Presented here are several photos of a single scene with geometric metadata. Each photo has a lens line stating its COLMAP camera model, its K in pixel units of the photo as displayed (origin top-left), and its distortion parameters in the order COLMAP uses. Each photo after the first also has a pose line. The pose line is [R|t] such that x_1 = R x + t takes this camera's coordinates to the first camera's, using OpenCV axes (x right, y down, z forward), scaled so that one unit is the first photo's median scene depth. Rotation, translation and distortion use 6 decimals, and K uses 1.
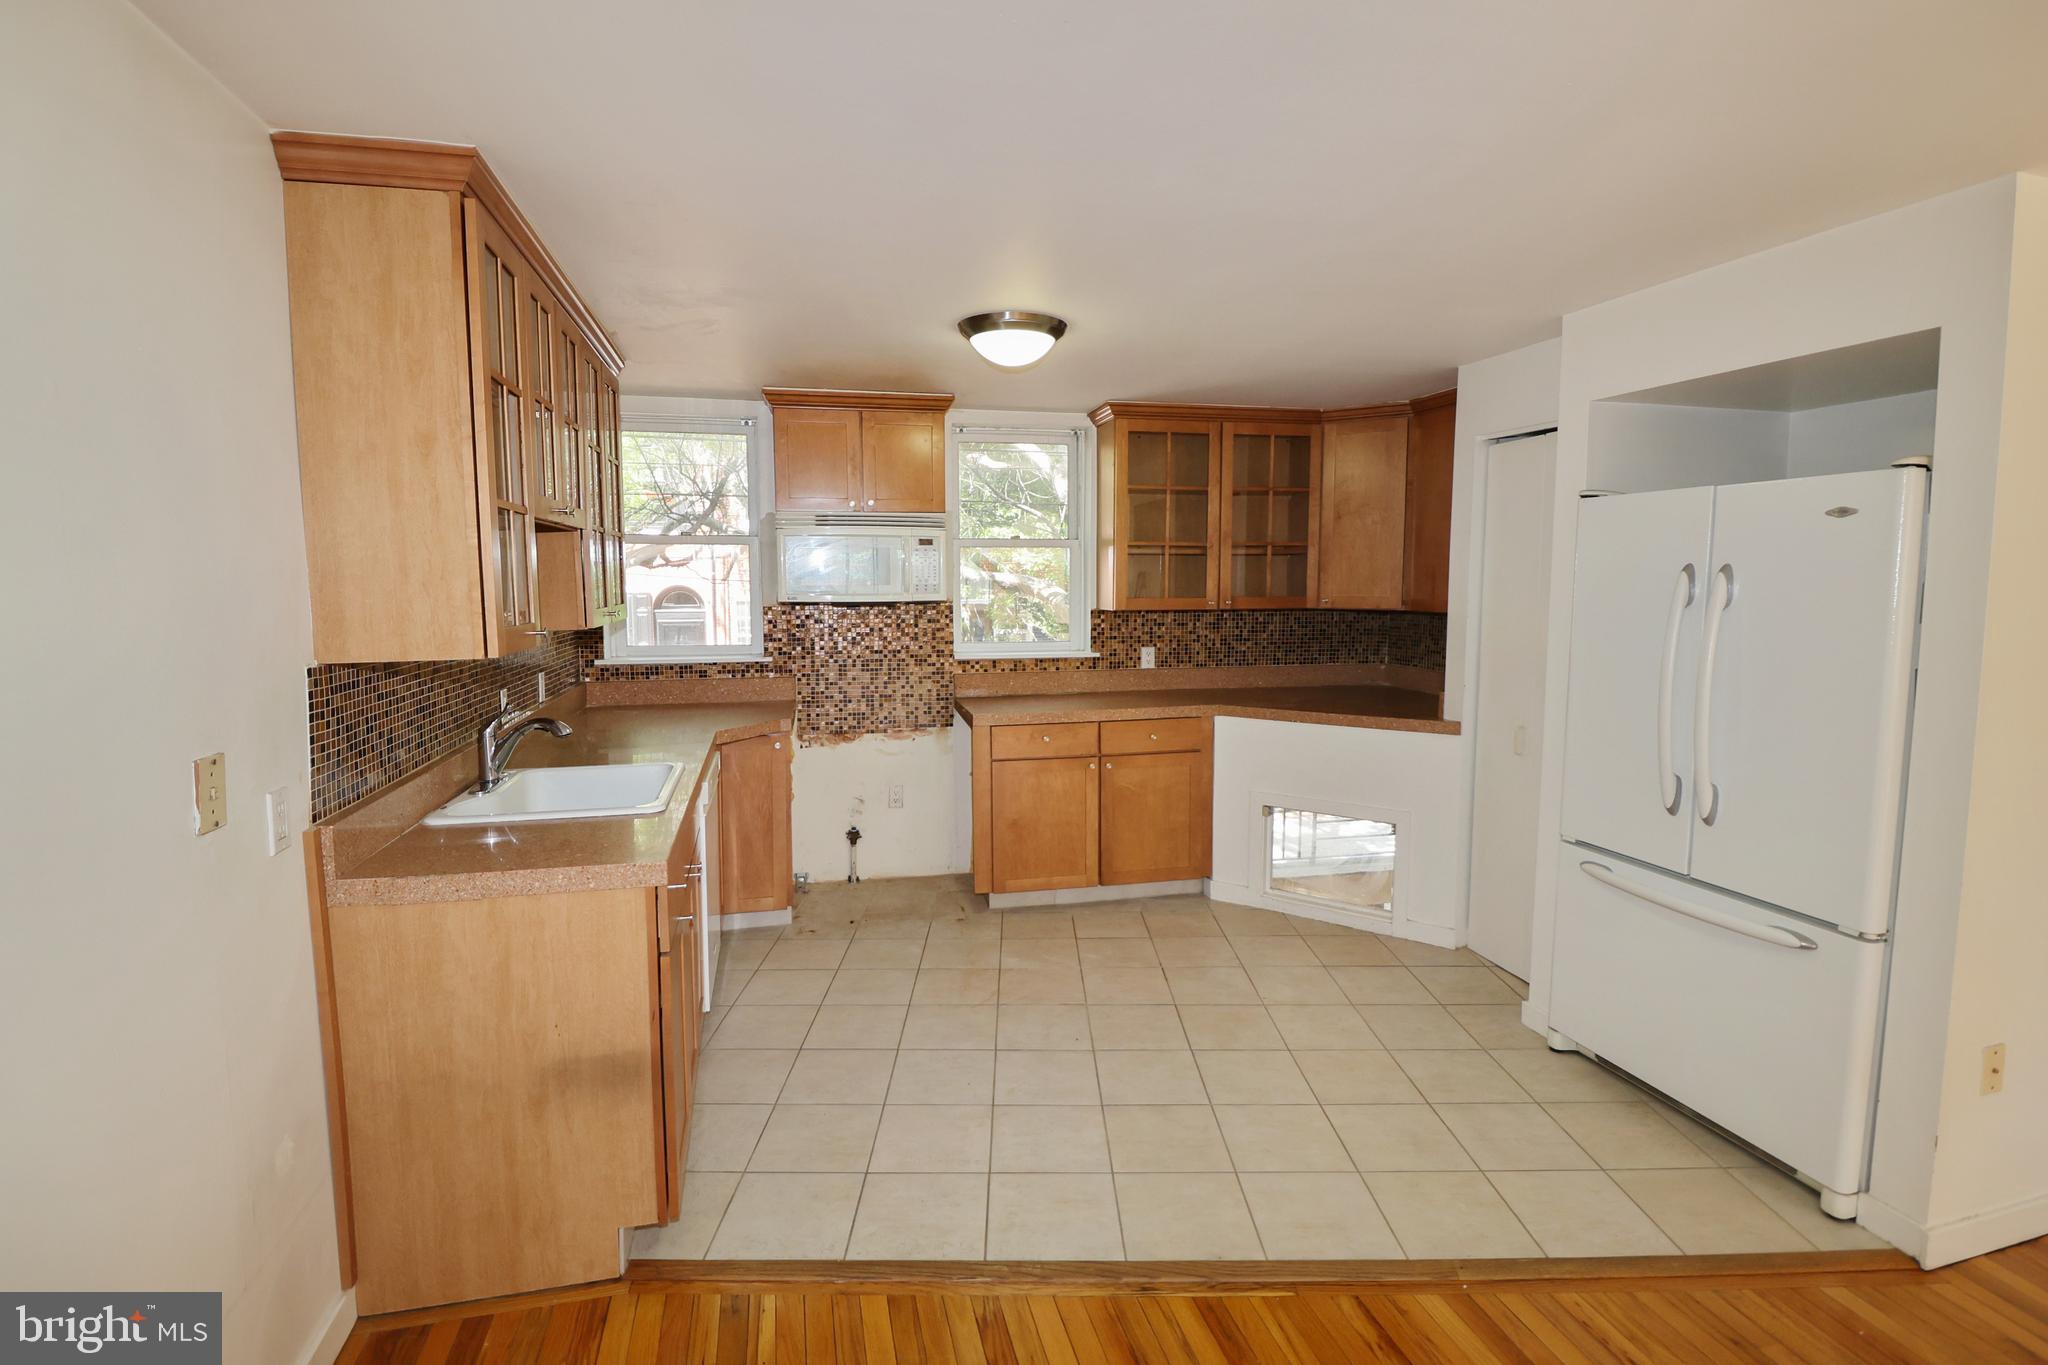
lens RADIAL K [[944.4, 0, 1019.7], [0, 944.4, 669.0], [0, 0, 1]] dist [-0.004108, -0.001066]
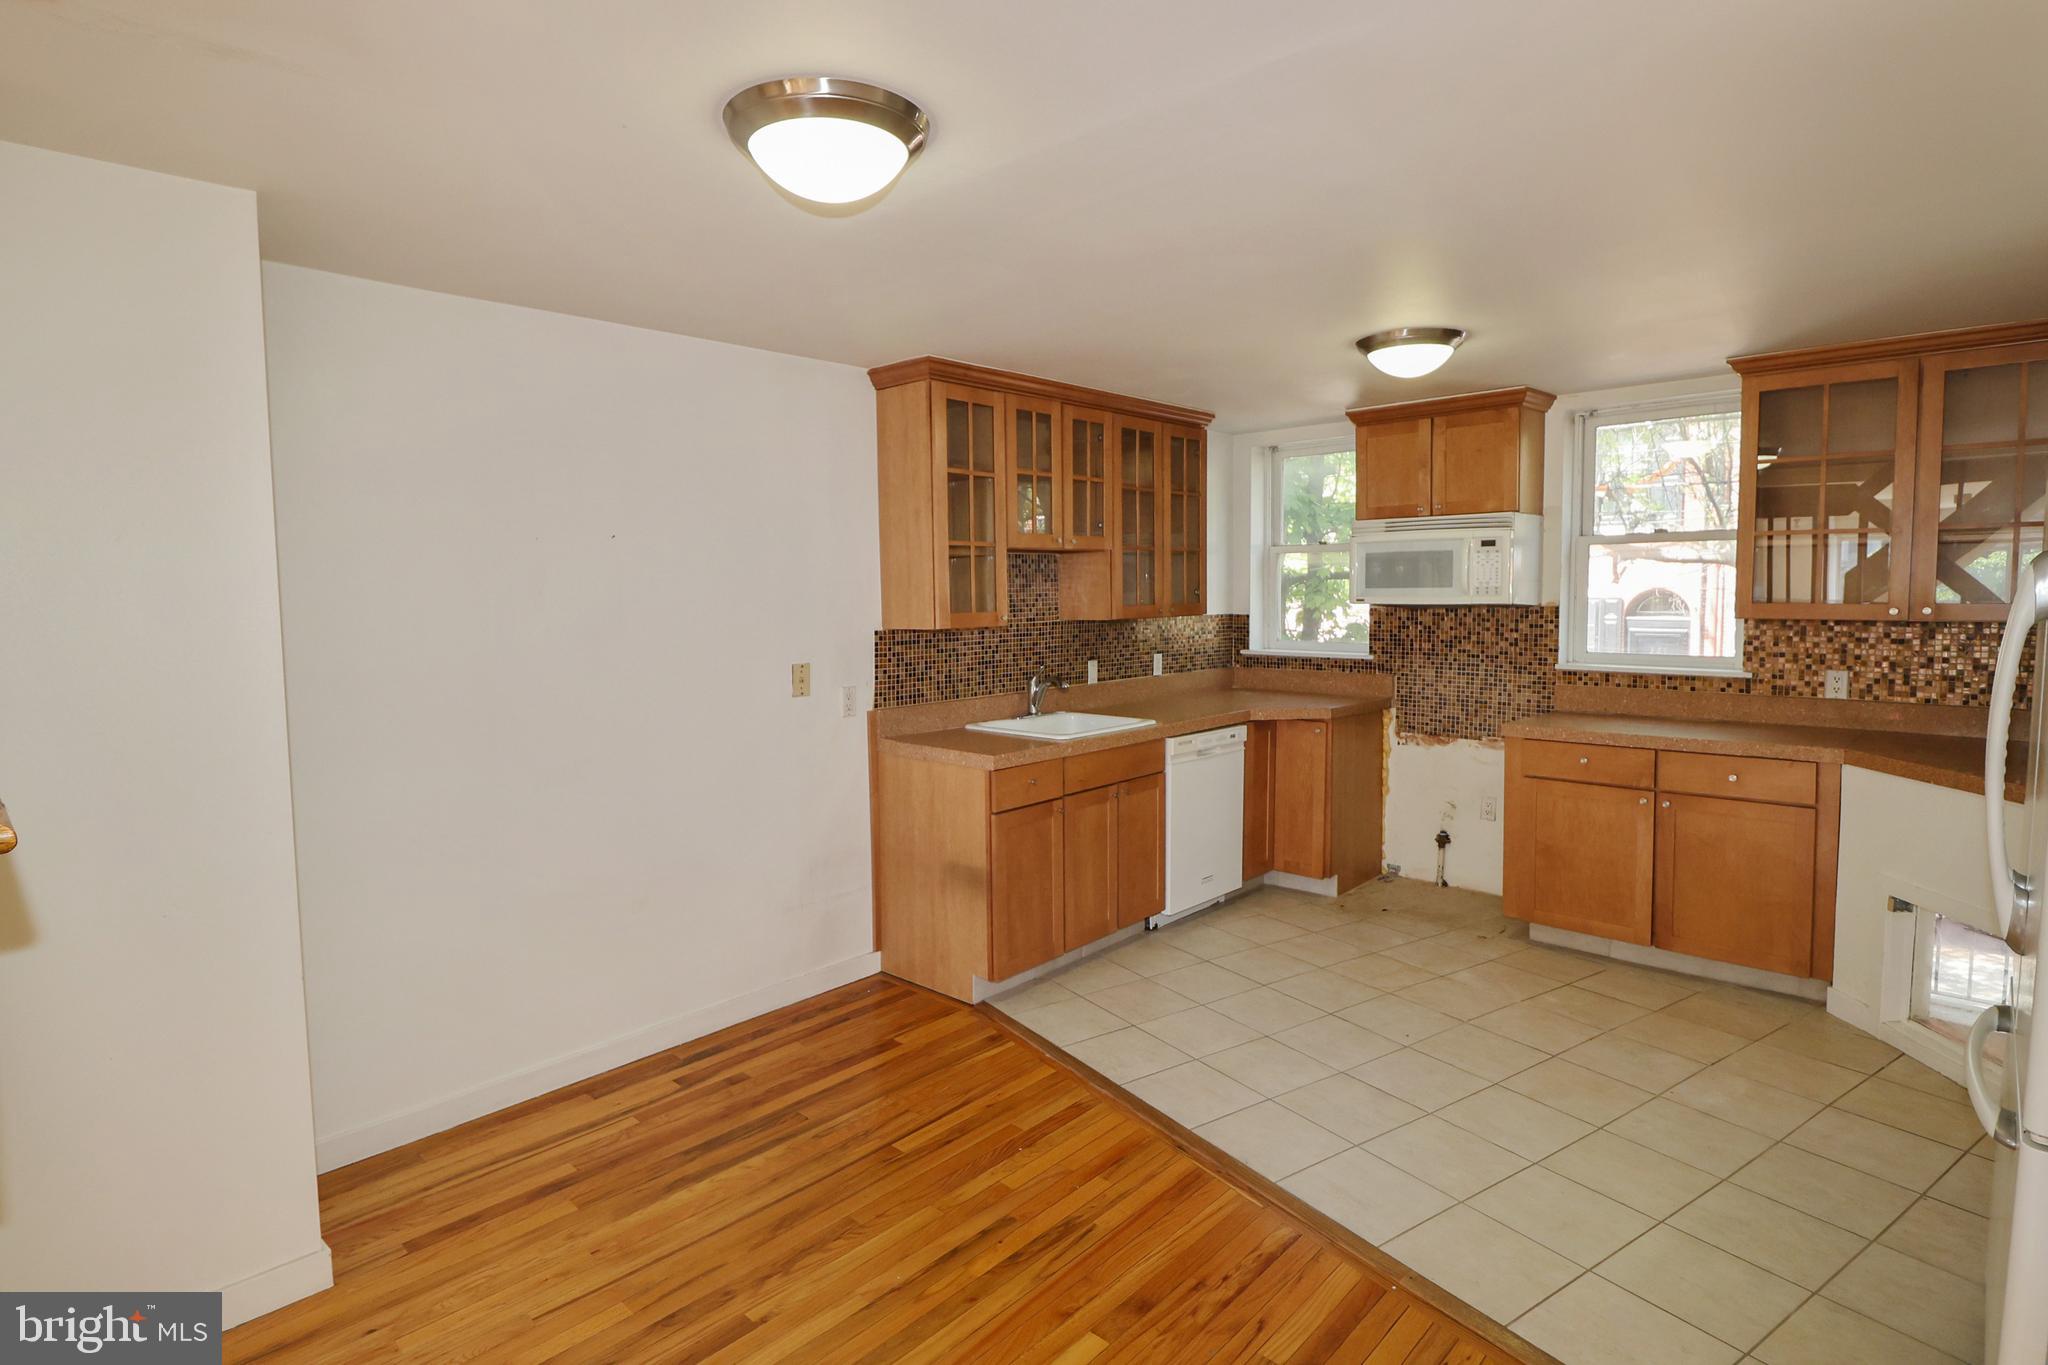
lens RADIAL K [[1054.1, 0, 1023.0], [0, 1054.1, 679.7], [0, 0, 1]] dist [-0.016850, -0.000899]
pose [[0.543121, 0.068887, -0.836824, 0.532060], [-0.071051, 0.996825, 0.035944, 0.000294], [0.836643, 0.039936, 0.546291, 0.016831]]
